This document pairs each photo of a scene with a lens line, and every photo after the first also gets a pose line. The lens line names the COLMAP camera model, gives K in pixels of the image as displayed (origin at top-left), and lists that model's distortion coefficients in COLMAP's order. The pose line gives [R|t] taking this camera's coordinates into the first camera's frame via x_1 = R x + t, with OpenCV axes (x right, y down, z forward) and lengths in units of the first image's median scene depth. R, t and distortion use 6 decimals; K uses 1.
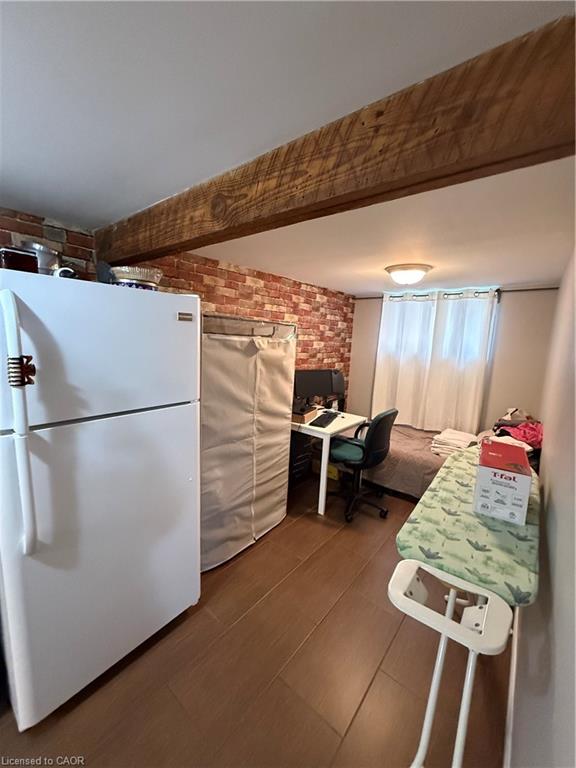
lens RADIAL K [[308.1, 0, 287.4], [0, 308.1, 384.5], [0, 0, 1]] dist [-0.001179, -0.000130]
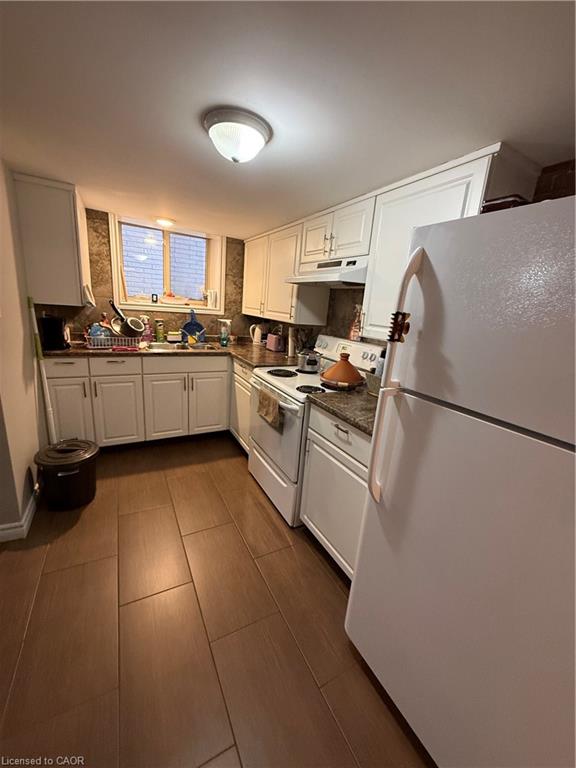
lens RADIAL K [[306.2, 0, 287.5], [0, 306.2, 385.0], [0, 0, 1]] dist [-0.000026, 0.000006]
pose [[-0.376730, 0.161214, -0.912186, 0.227651], [-0.231081, 0.937251, 0.261080, -0.046627], [0.897037, 0.309146, -0.315837, 1.036004]]
